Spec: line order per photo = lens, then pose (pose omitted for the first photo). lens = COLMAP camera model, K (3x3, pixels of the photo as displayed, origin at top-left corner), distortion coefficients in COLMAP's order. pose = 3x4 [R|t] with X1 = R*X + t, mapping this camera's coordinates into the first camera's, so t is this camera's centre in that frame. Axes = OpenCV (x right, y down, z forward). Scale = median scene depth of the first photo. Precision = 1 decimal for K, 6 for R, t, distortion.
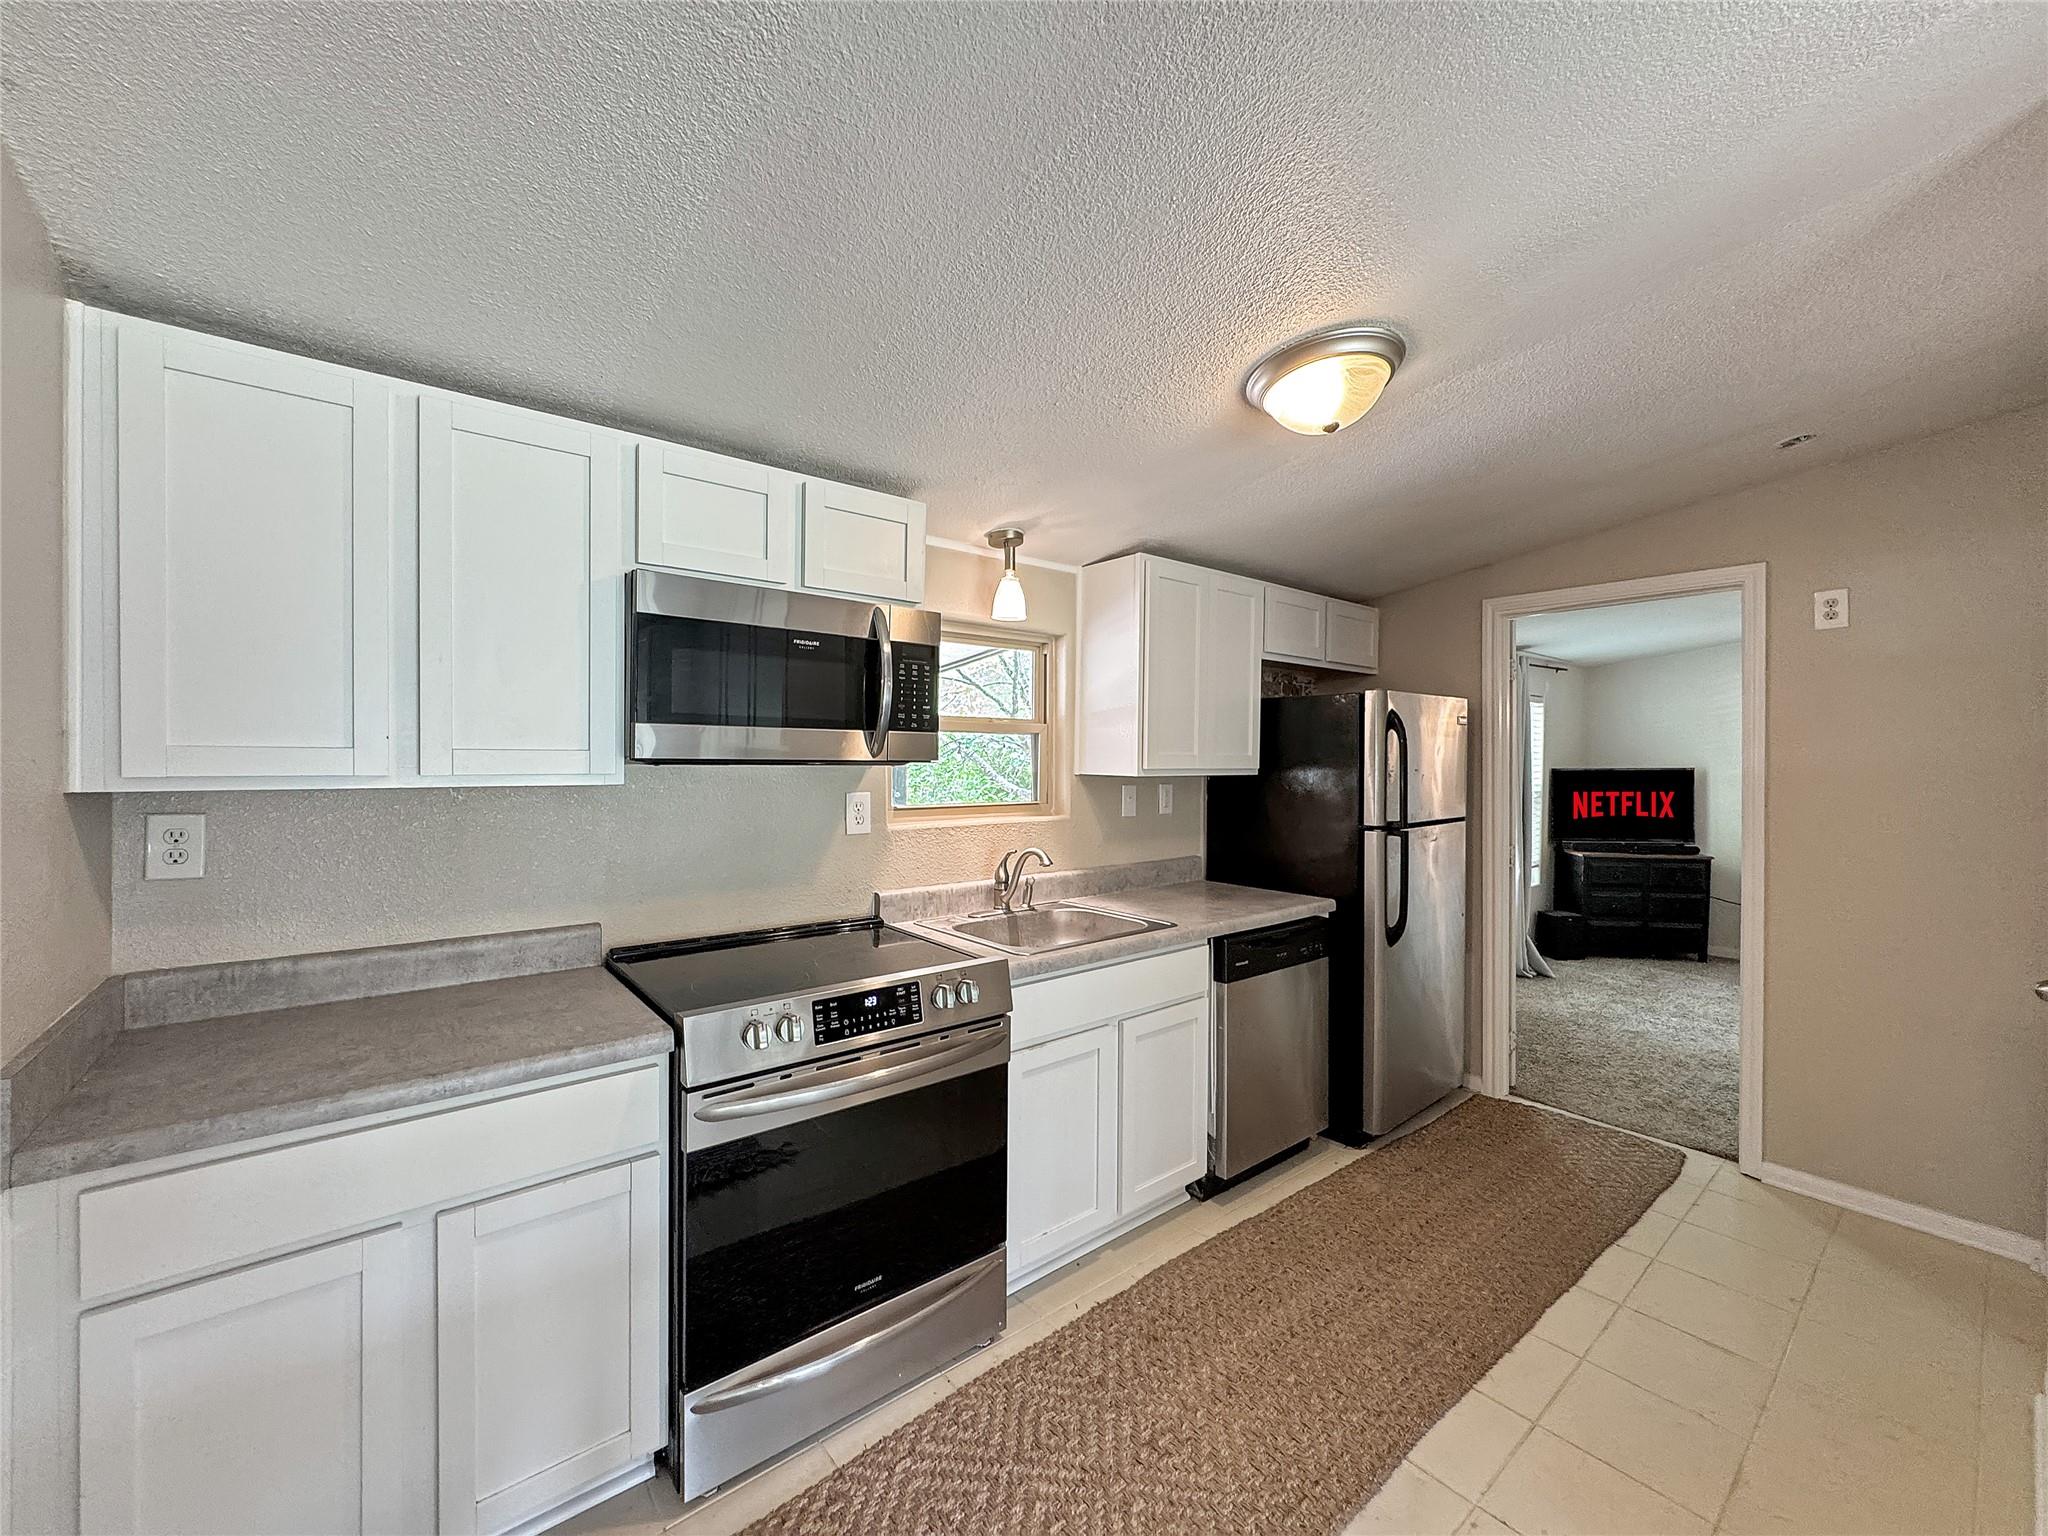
lens RADIAL K [[815.8, 0, 1033.8], [0, 815.8, 766.8], [0, 0, 1]] dist [-0.001238, -0.000175]
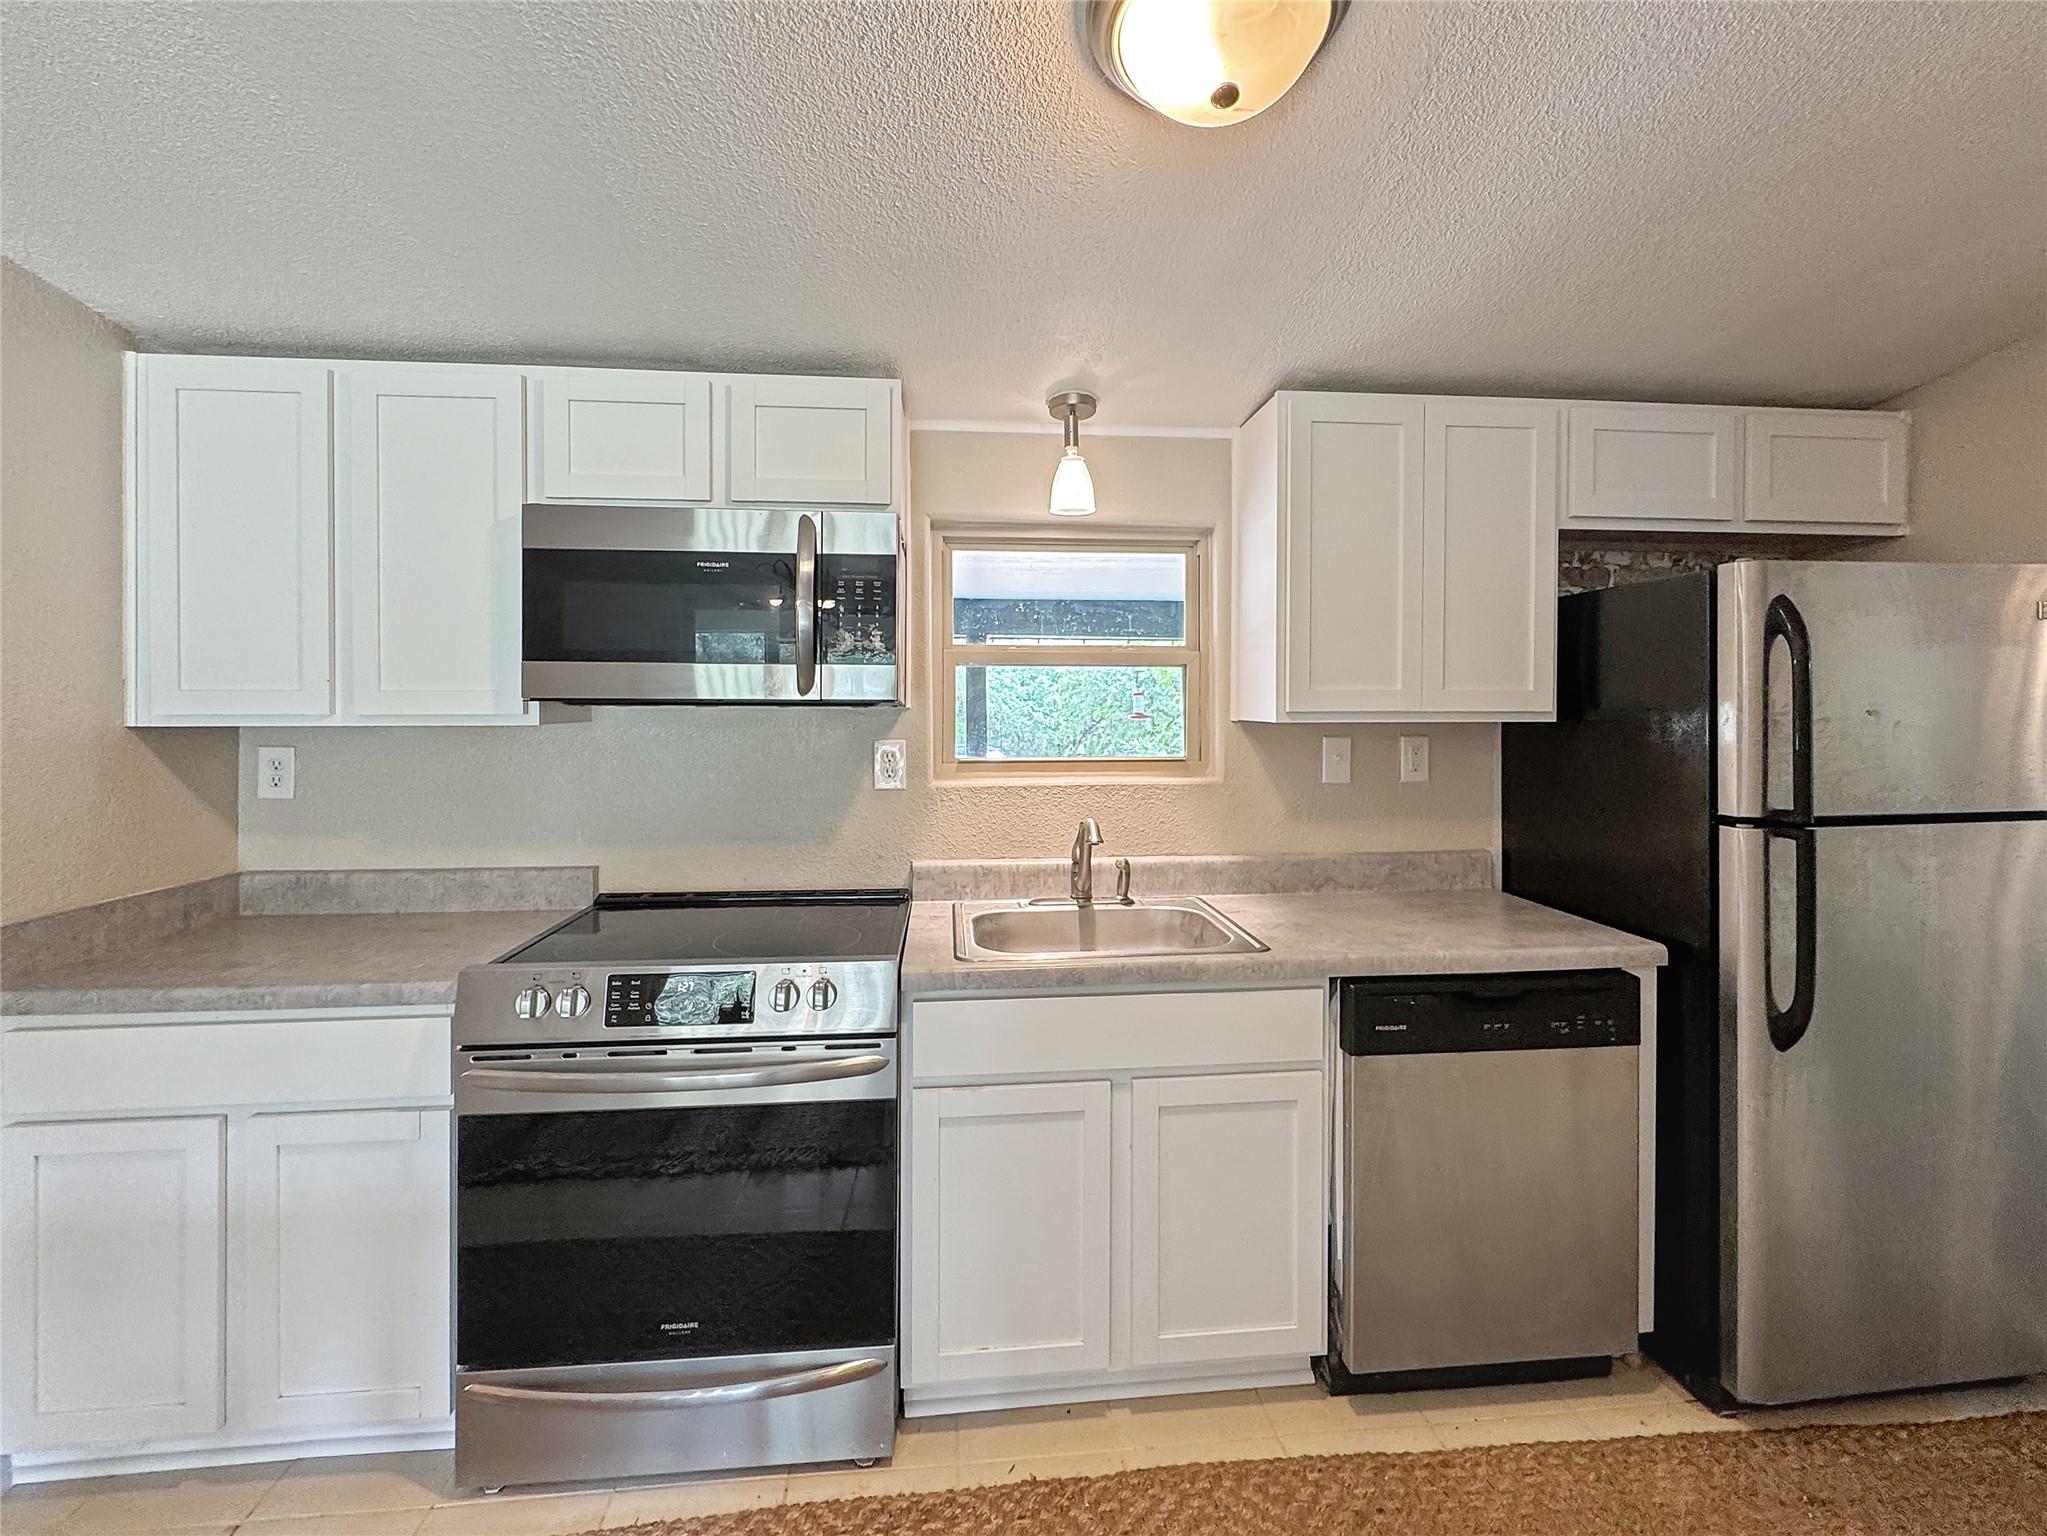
lens RADIAL K [[925.9, 0, 1051.2], [0, 925.9, 715.8], [0, 0, 1]] dist [-0.001439, -0.000055]
pose [[0.833588, -0.003644, -0.552375, 0.439147], [0.000123, 0.999979, -0.006411, 0.012135], [0.552387, 0.005276, 0.833571, 0.289609]]
